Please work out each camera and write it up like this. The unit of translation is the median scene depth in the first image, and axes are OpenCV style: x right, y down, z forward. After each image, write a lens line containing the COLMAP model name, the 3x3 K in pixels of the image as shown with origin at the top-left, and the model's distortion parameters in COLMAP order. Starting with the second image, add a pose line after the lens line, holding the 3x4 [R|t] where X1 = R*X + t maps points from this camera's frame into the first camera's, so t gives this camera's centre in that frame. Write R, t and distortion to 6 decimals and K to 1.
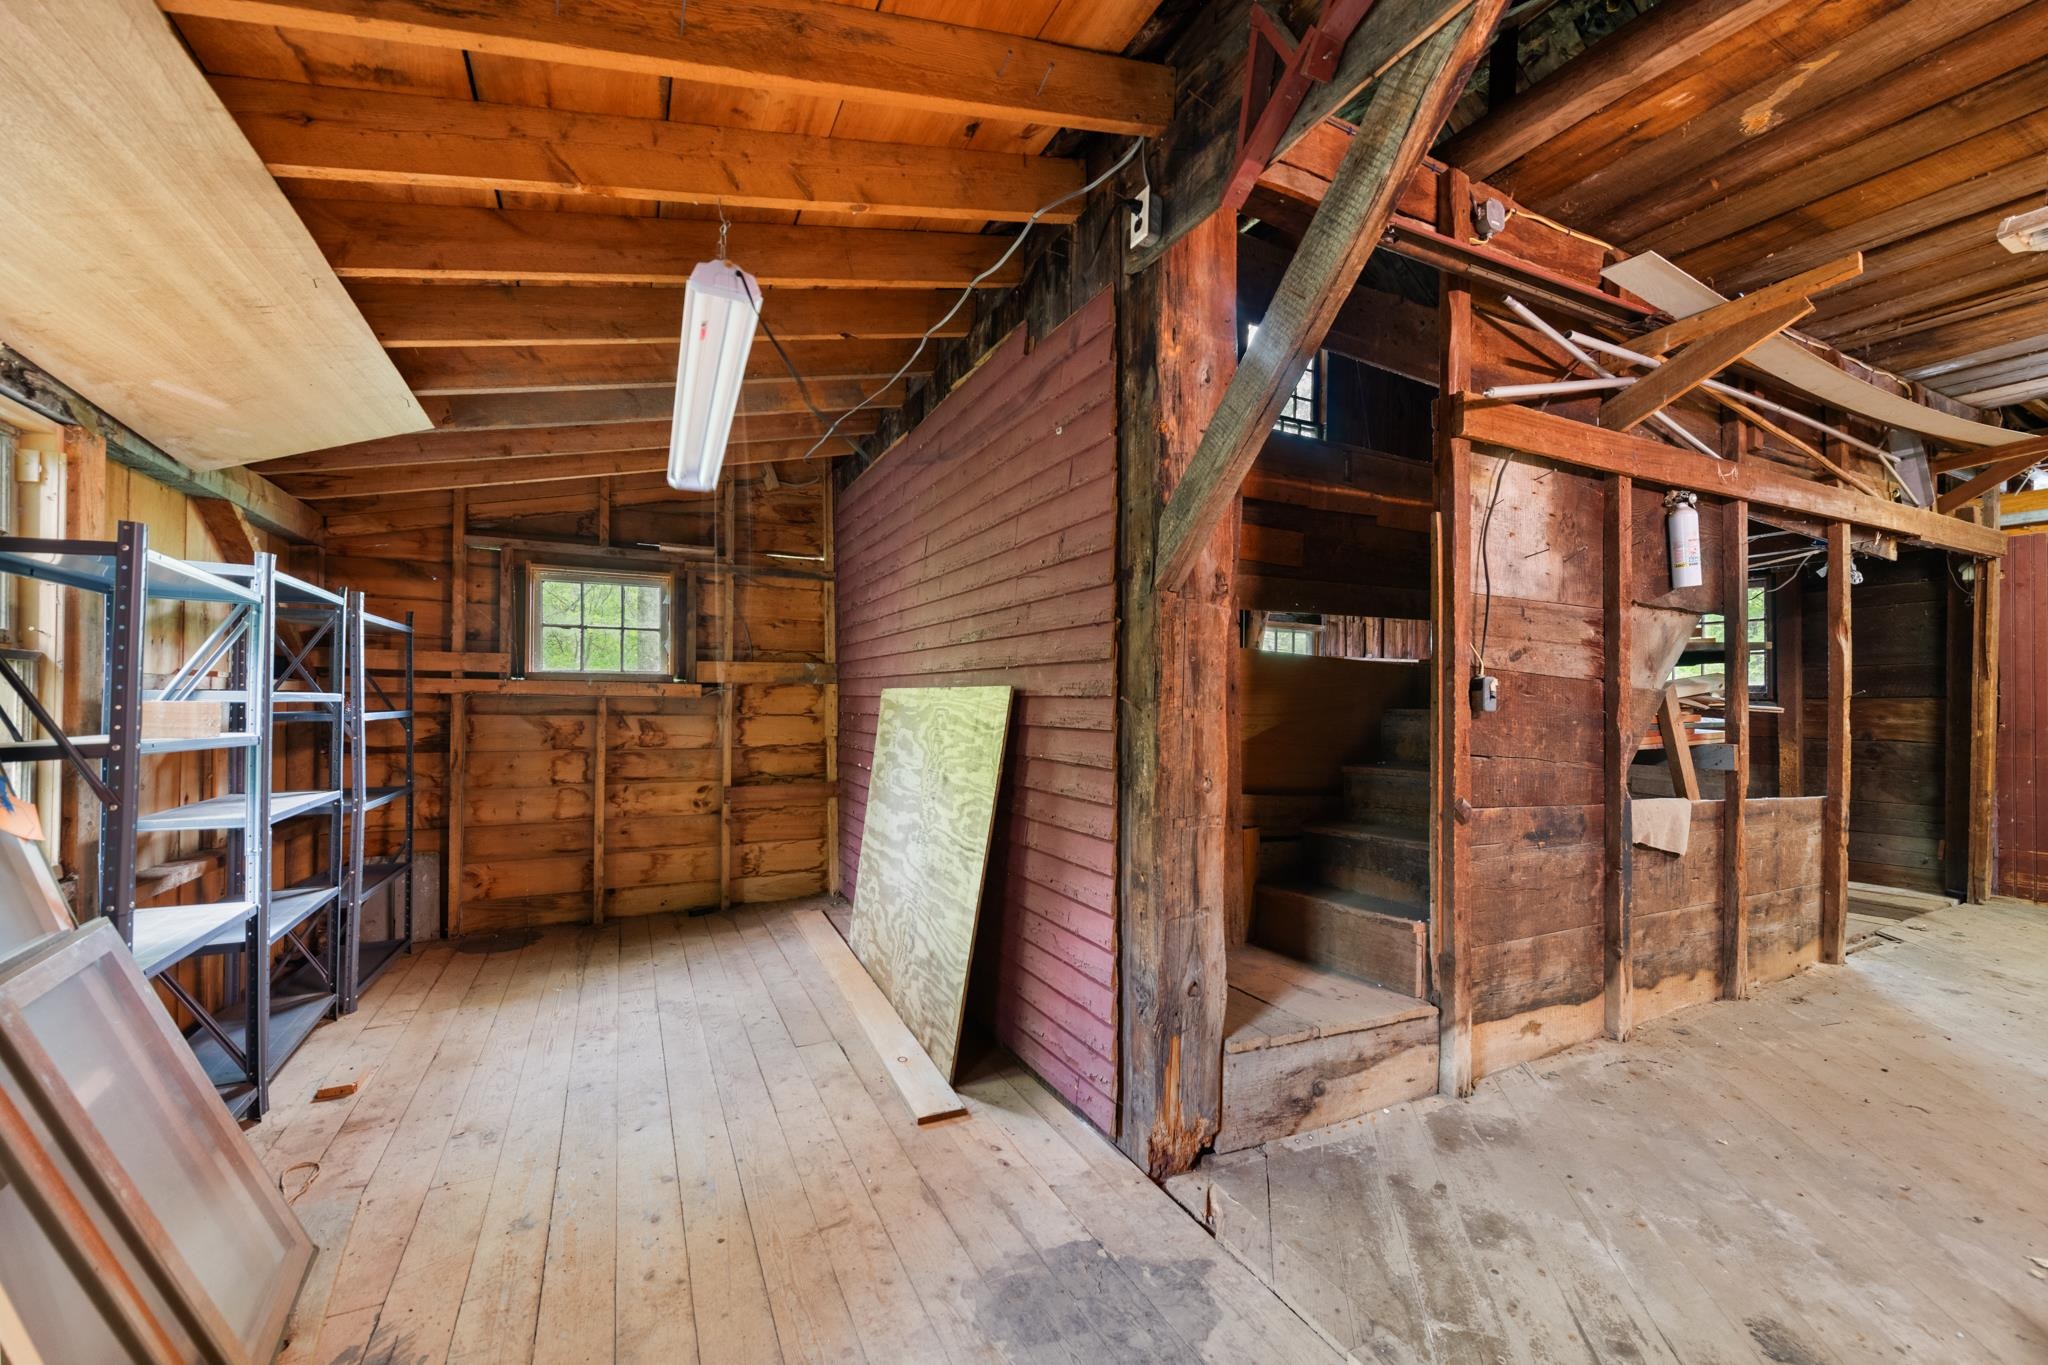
lens RADIAL K [[804.8, 0, 1016.3], [0, 804.8, 693.2], [0, 0, 1]] dist [-0.004647, -0.001656]
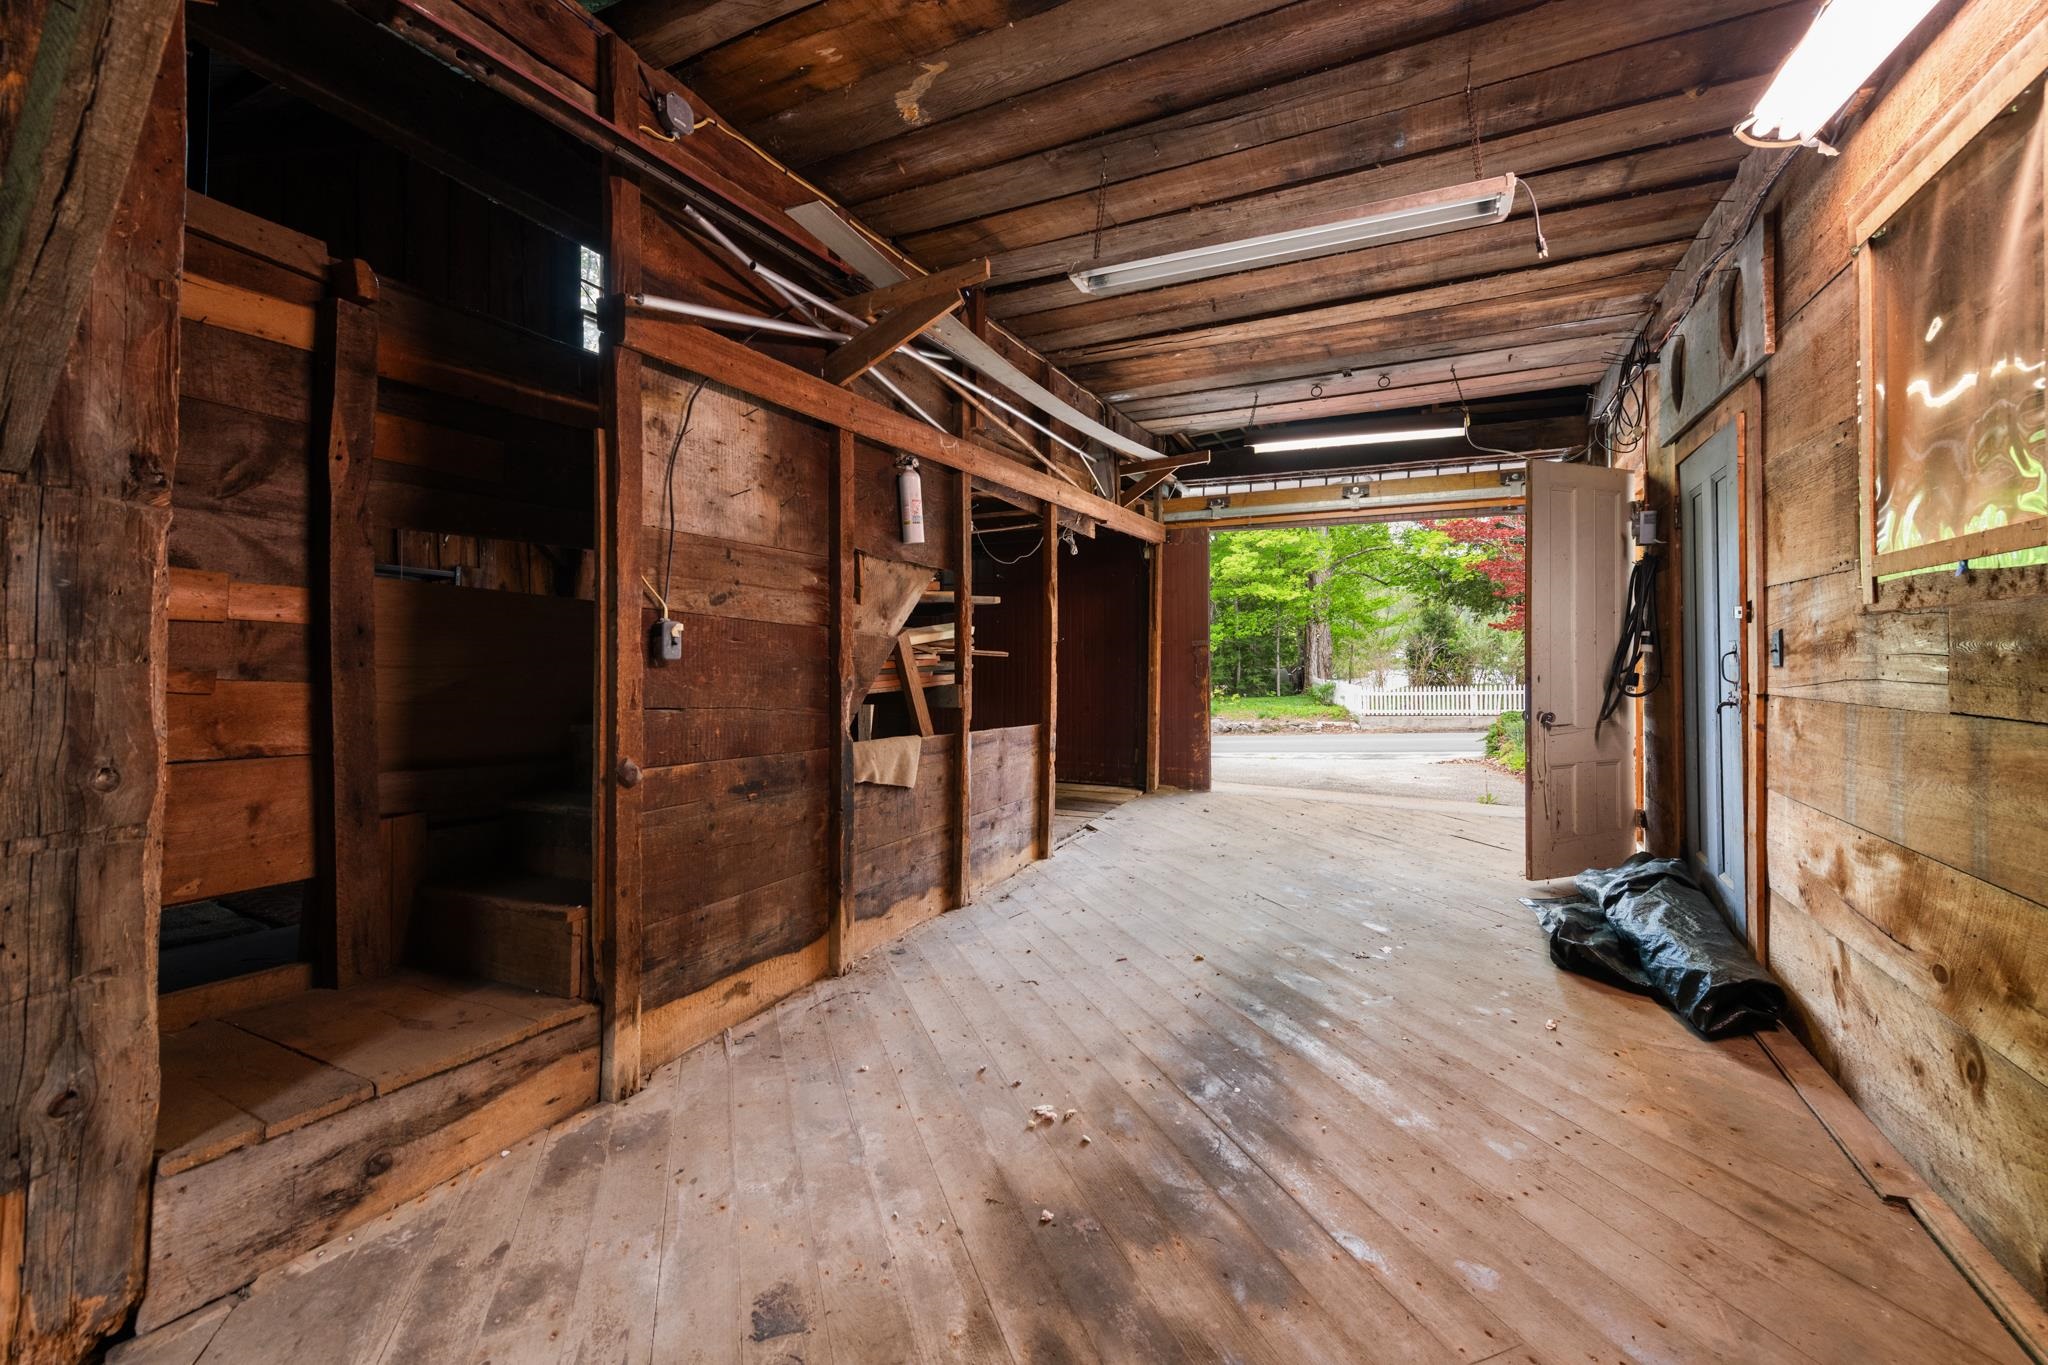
lens RADIAL K [[804.8, 0, 1060.1], [0, 804.8, 644.3], [0, 0, 1]] dist [-0.004647, -0.001656]
pose [[0.779596, -0.000866, 0.626282, 0.341754], [-0.002194, 0.999989, 0.004113, 0.000952], [-0.626279, -0.004581, 0.779586, 0.016708]]
